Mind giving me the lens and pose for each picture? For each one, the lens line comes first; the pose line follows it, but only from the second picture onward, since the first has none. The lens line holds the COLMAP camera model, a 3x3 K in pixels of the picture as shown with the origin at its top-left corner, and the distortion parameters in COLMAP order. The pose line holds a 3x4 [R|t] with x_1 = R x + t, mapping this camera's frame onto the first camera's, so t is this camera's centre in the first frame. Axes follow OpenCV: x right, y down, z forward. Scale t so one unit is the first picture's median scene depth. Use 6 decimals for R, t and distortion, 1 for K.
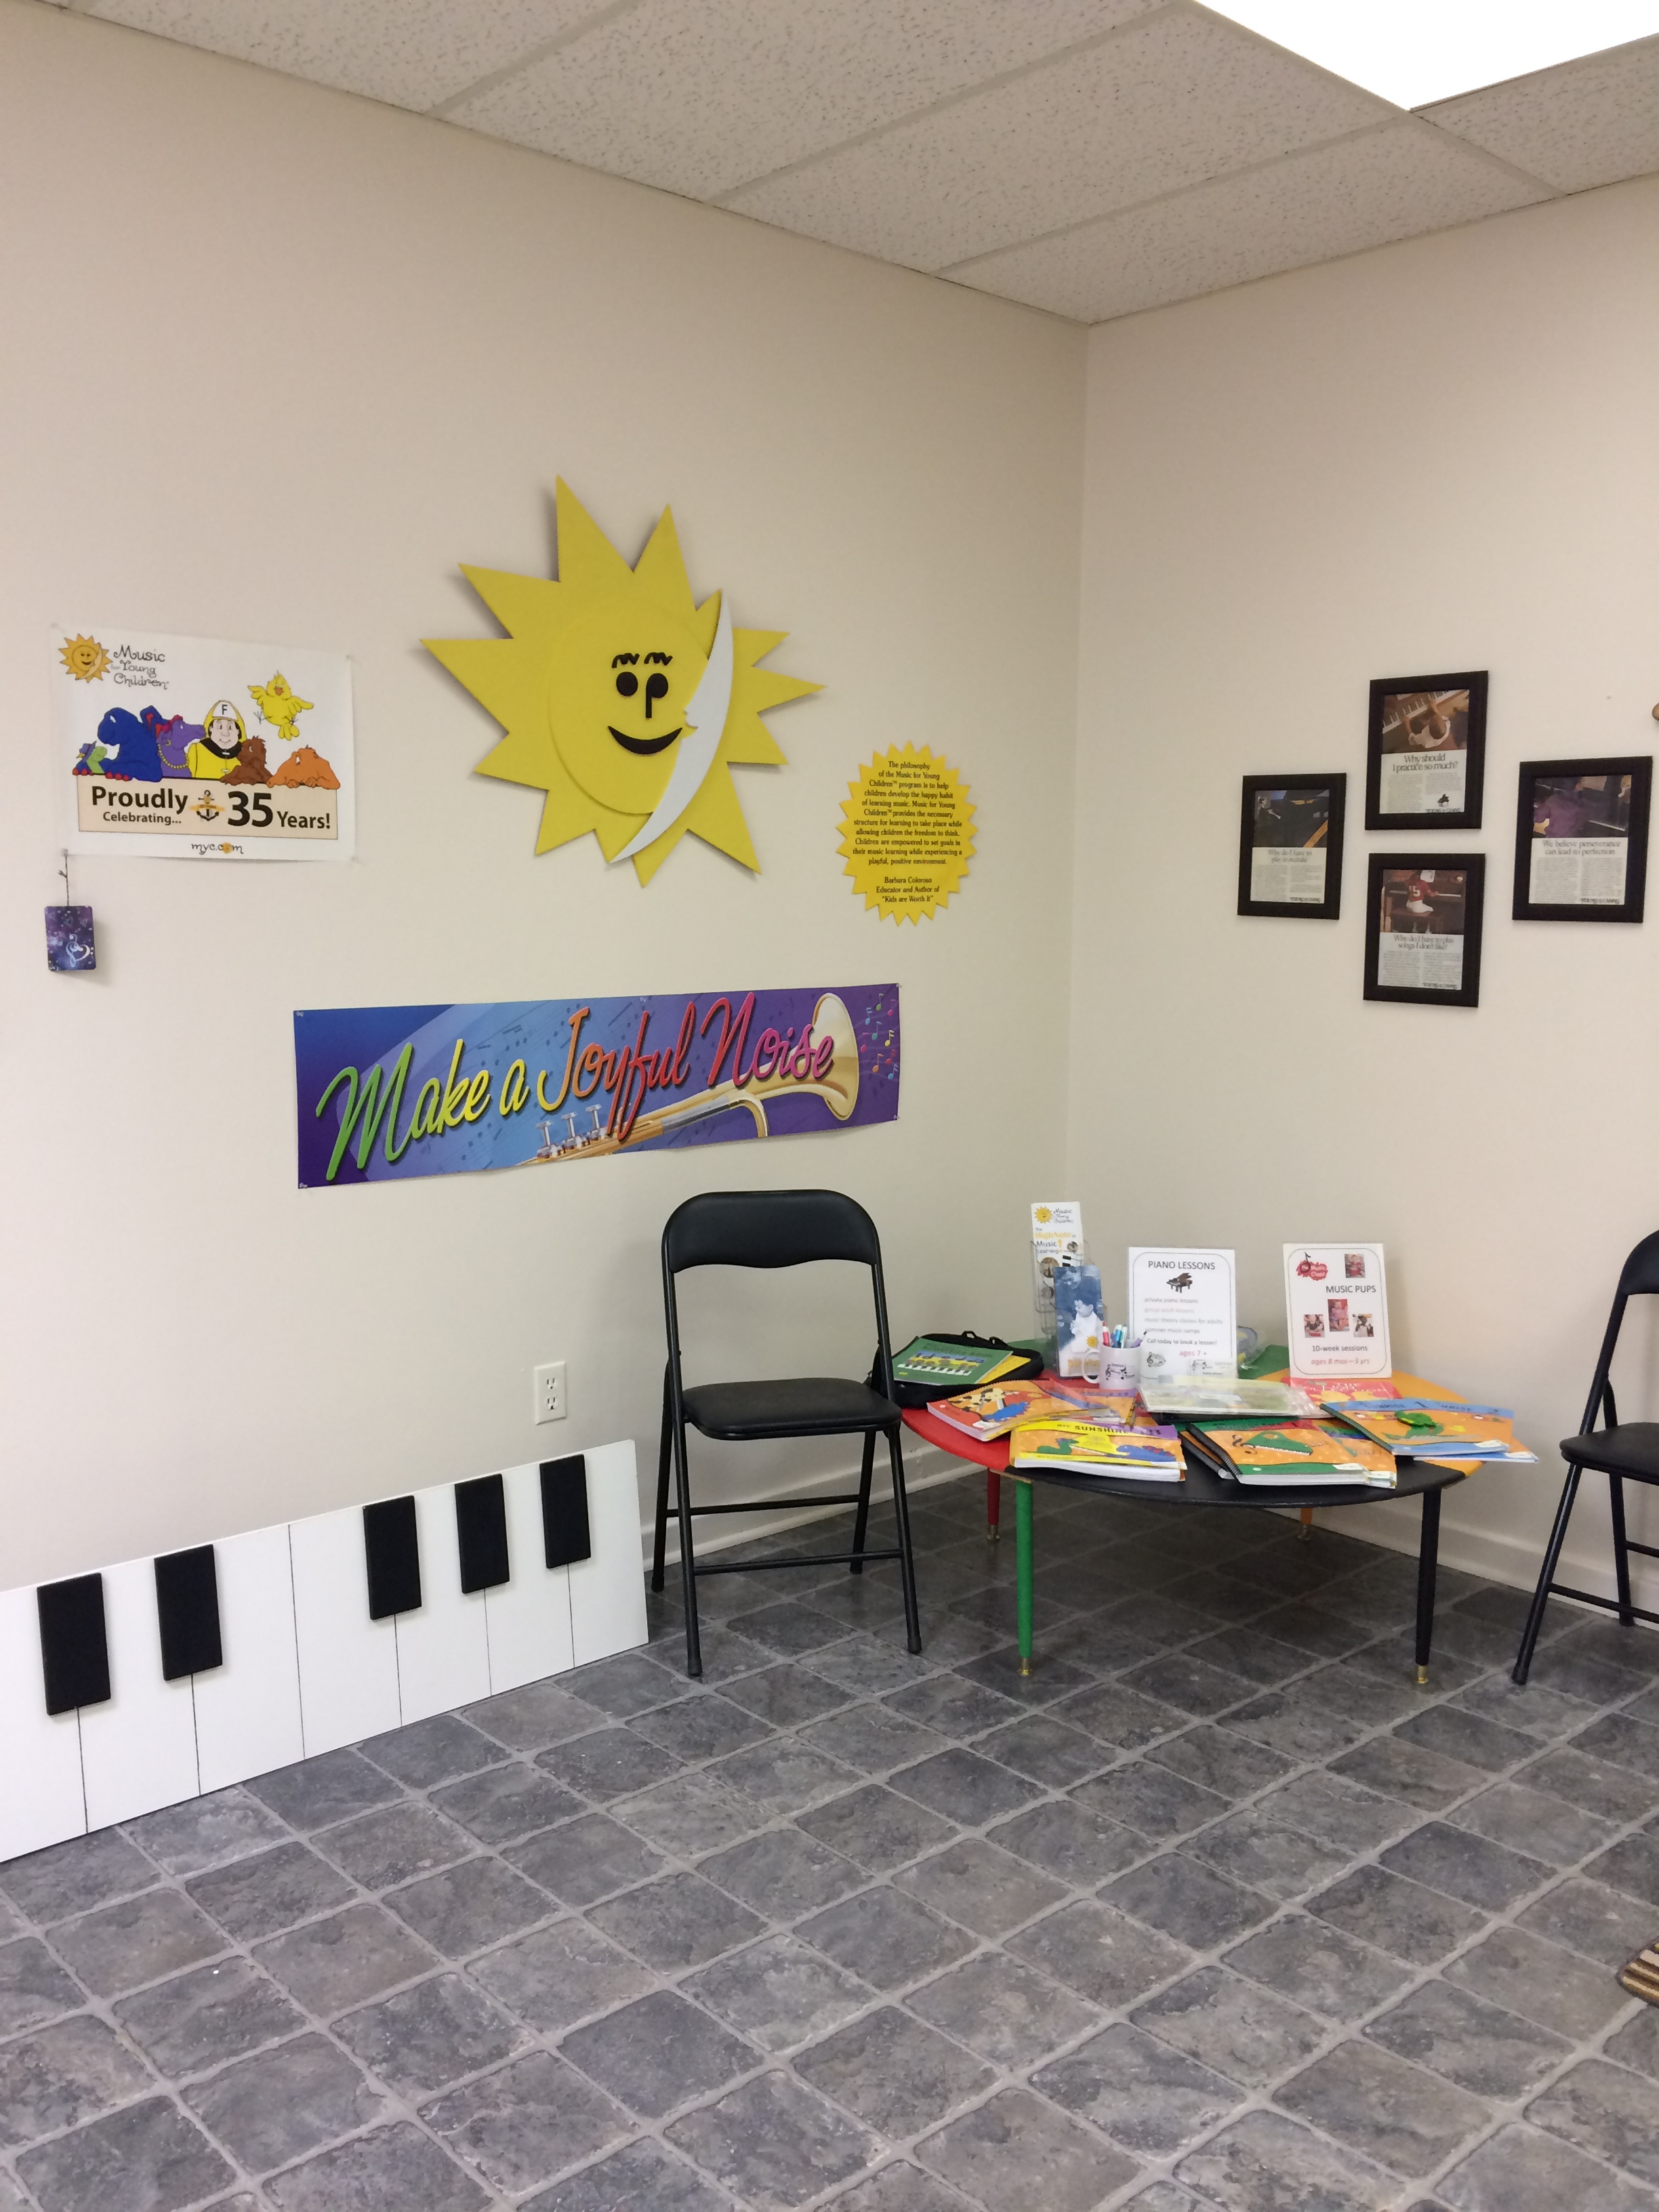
lens RADIAL K [[1883.1, 0, 829.5], [0, 1883.1, 1106.0], [0, 0, 1]] dist [0.042327, -0.007830]
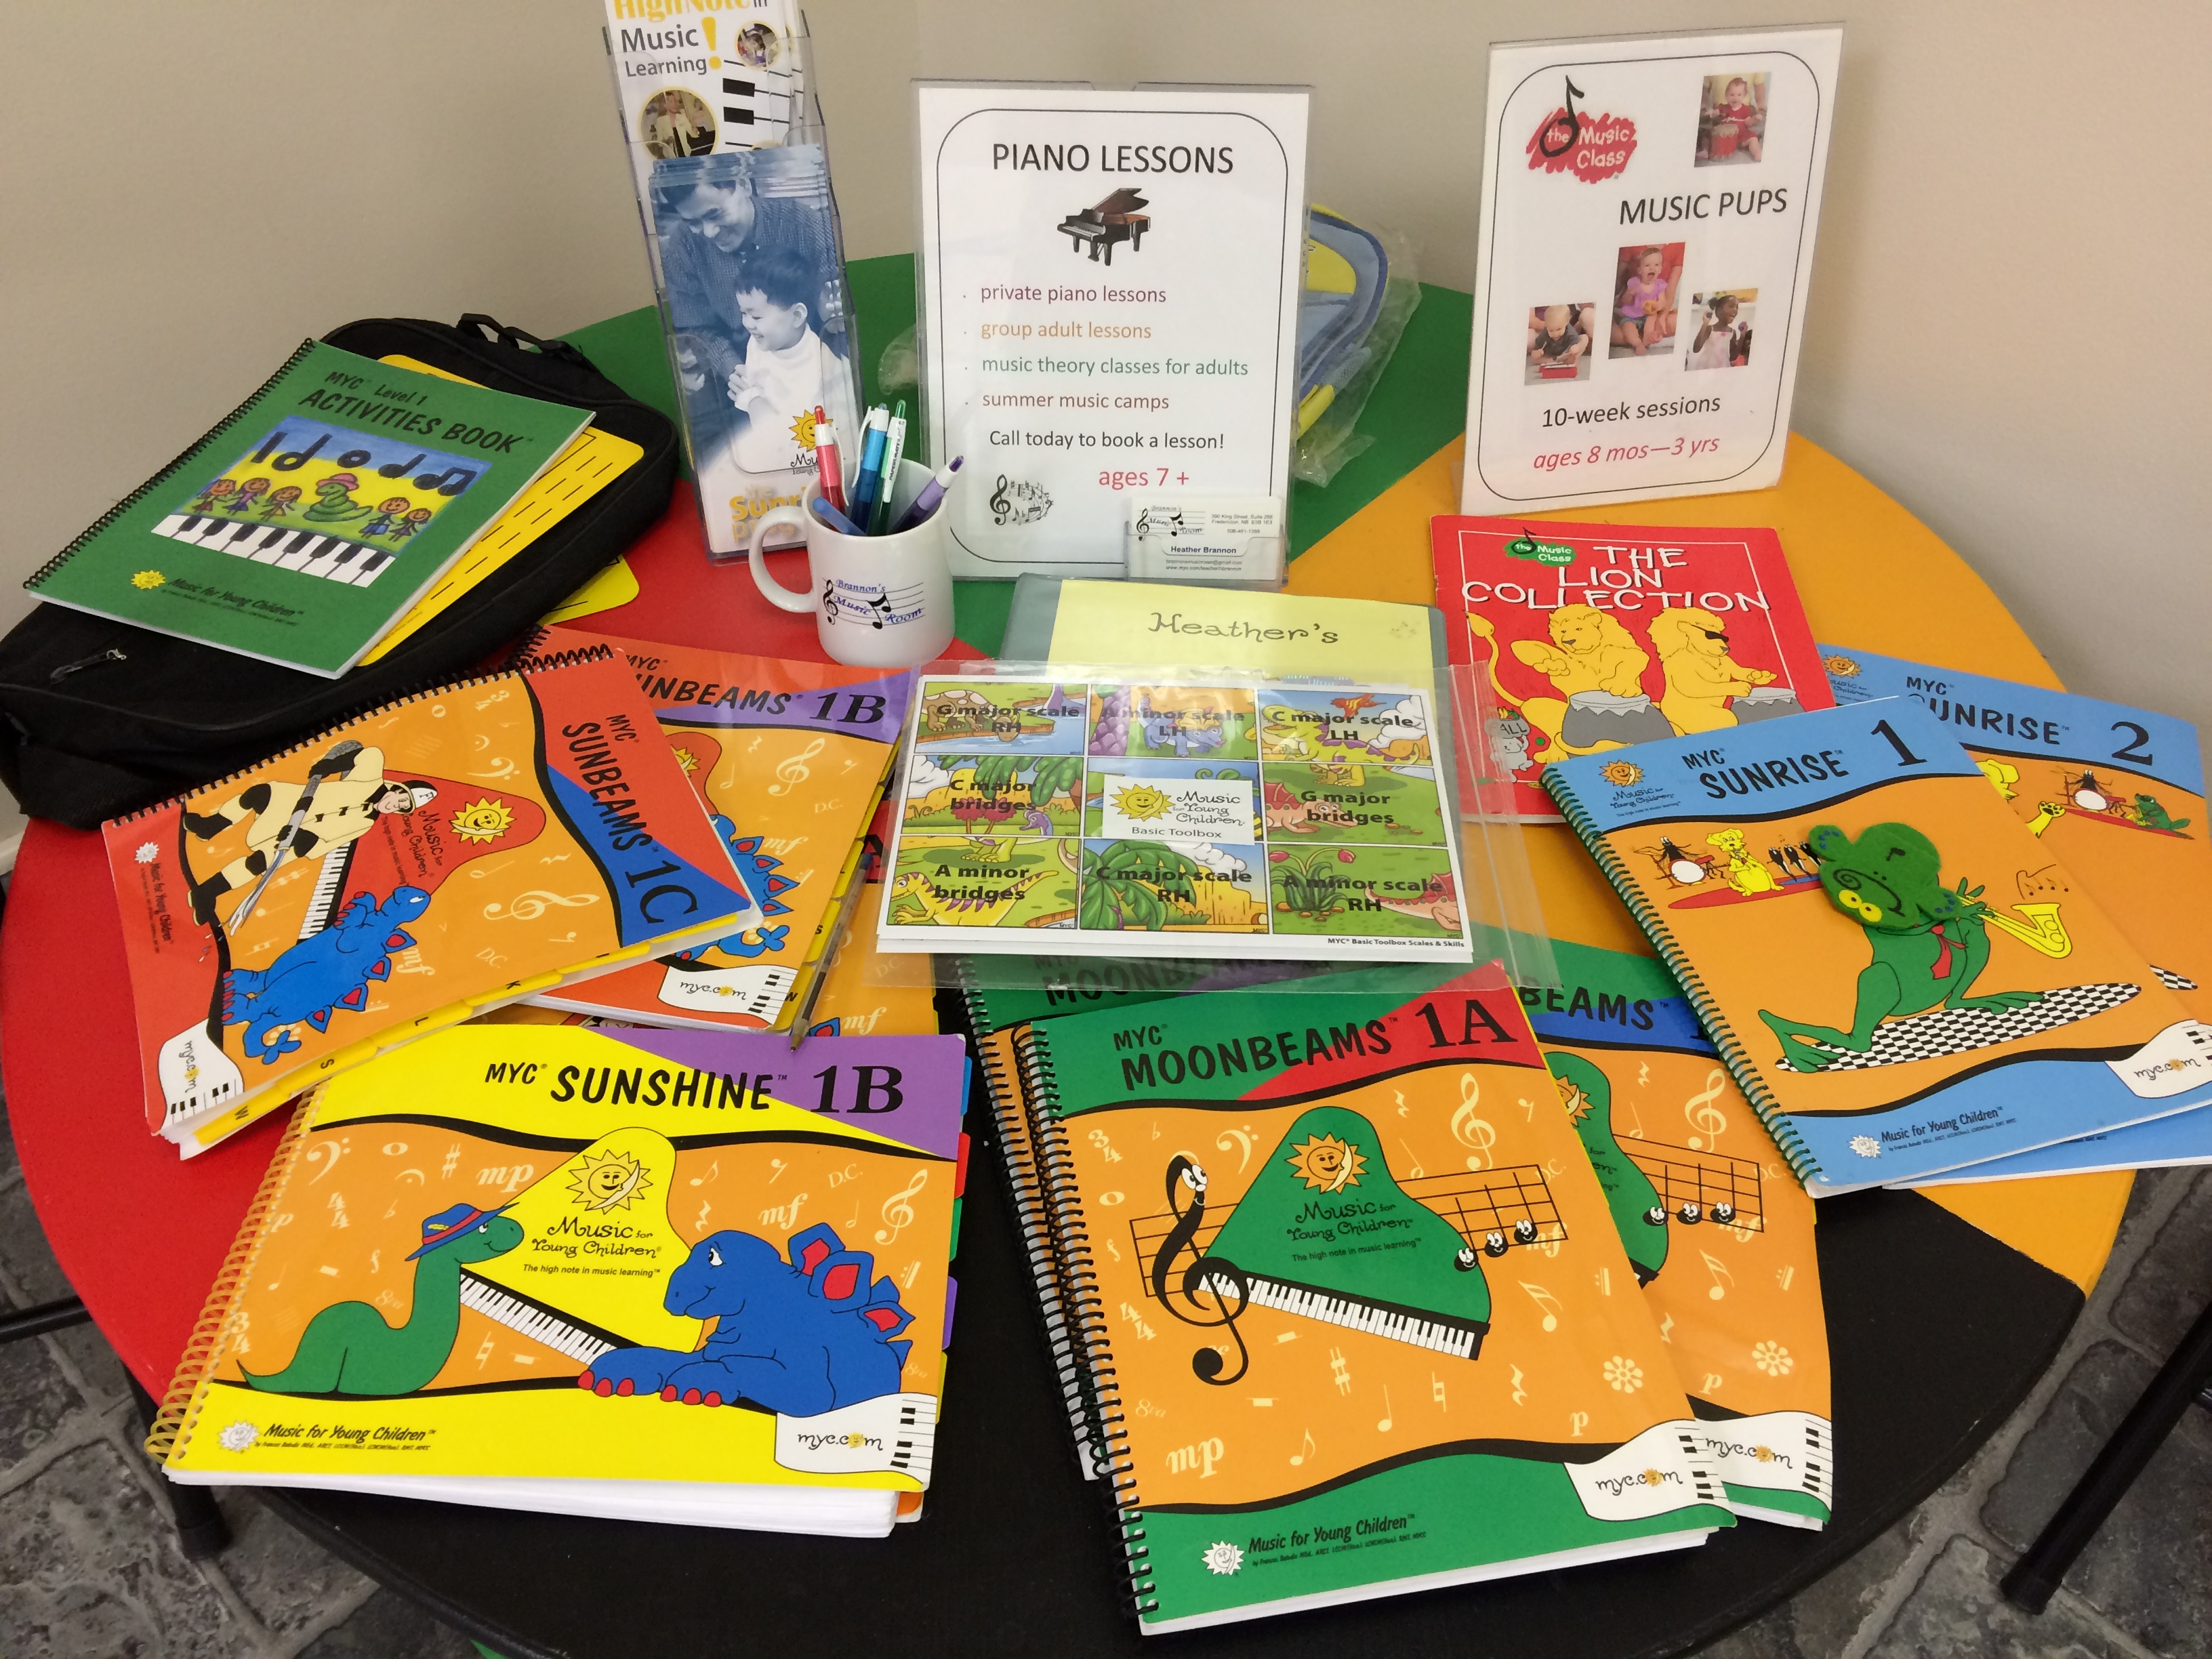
lens RADIAL K [[1883.1, 0, 1106.0], [0, 1883.1, 829.5], [0, 0, 1]] dist [0.042327, -0.007830]
pose [[0.998393, -0.039034, 0.041091, 0.170039], [0.005910, 0.792771, 0.609491, -0.005336], [-0.056367, -0.608269, 0.791727, 0.722324]]
